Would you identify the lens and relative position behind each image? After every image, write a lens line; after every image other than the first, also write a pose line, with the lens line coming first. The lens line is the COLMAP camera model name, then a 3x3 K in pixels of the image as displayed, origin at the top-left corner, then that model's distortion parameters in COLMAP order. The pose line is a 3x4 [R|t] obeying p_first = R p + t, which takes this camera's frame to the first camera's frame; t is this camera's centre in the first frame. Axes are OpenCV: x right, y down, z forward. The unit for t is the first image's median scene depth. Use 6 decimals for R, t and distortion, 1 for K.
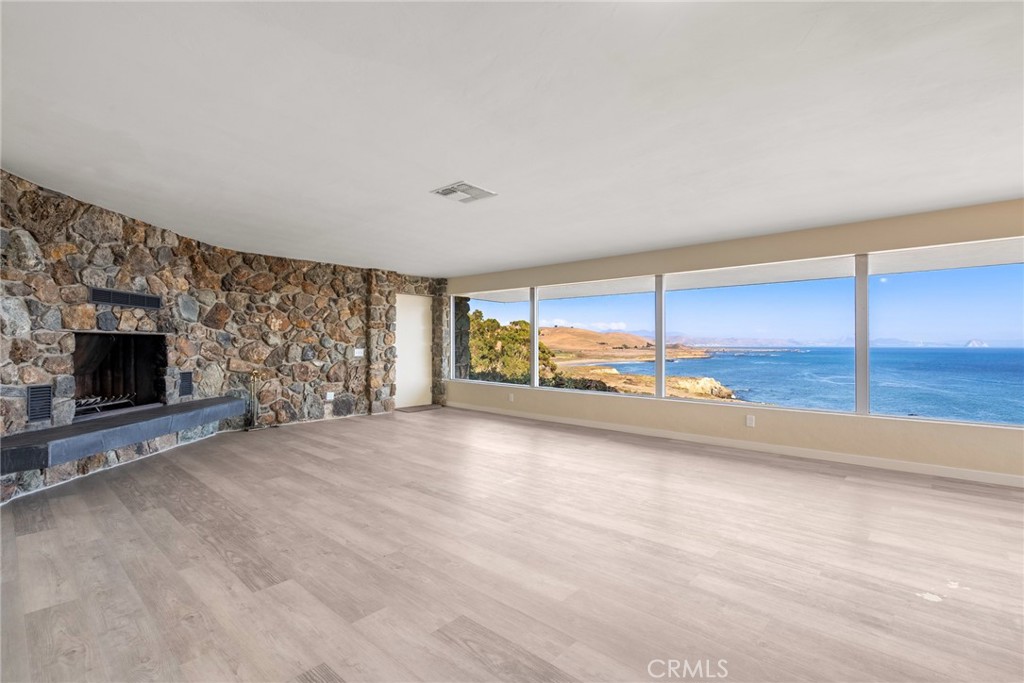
lens RADIAL K [[465.0, 0, 495.1], [0, 465.0, 345.3], [0, 0, 1]] dist [0.003142, 0.000988]
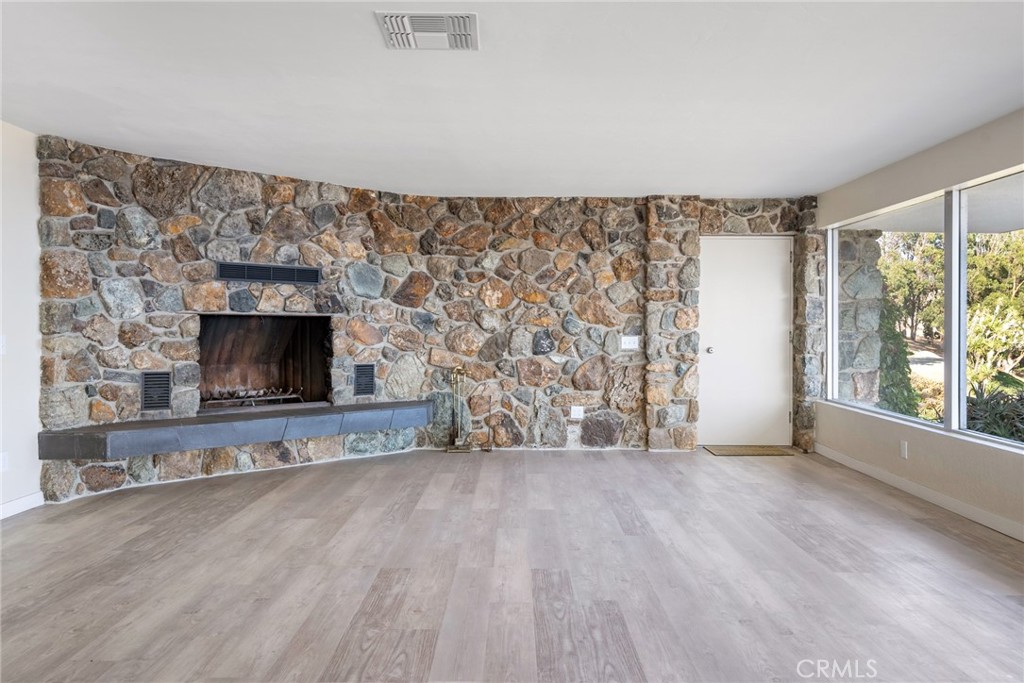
lens RADIAL K [[755.7, 0, 511.6], [0, 755.7, 342.6], [0, 0, 1]] dist [0.008075, 0.004679]
pose [[0.681789, 0.012305, -0.731445, 0.450456], [-0.002426, 0.999891, 0.014560, 0.003105], [0.731545, -0.008152, 0.681745, 0.360940]]
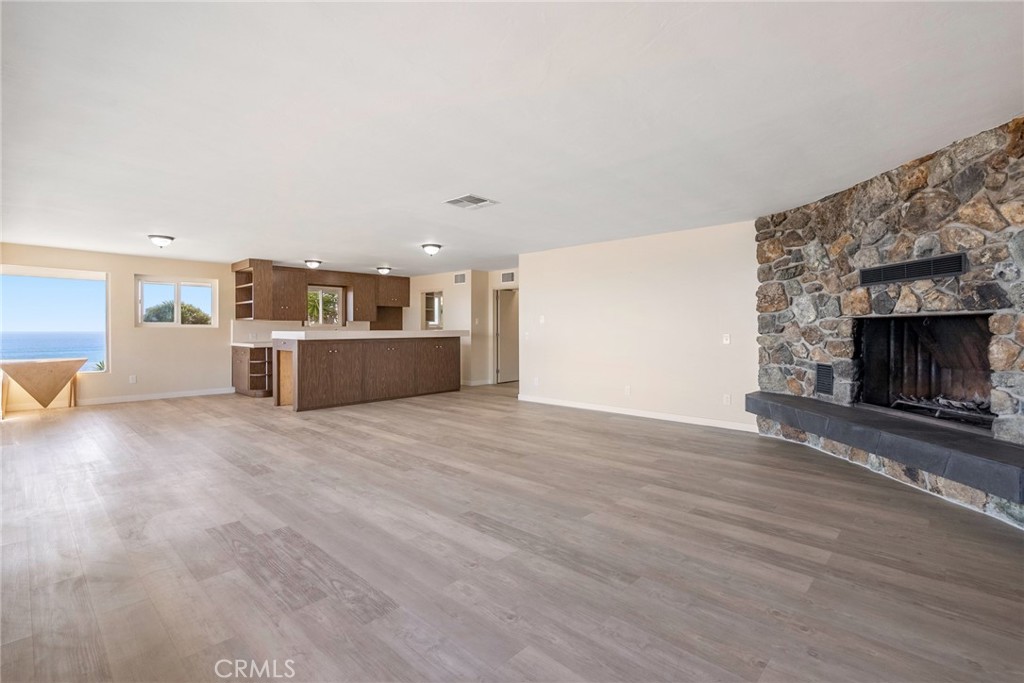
lens RADIAL K [[465.0, 0, 513.7], [0, 465.0, 330.4], [0, 0, 1]] dist [0.003142, 0.000988]
pose [[-0.999933, 0.001176, -0.011541, -0.119328], [0.001141, 0.999995, 0.003063, -0.003916], [0.011545, 0.003050, -0.999929, 1.612884]]
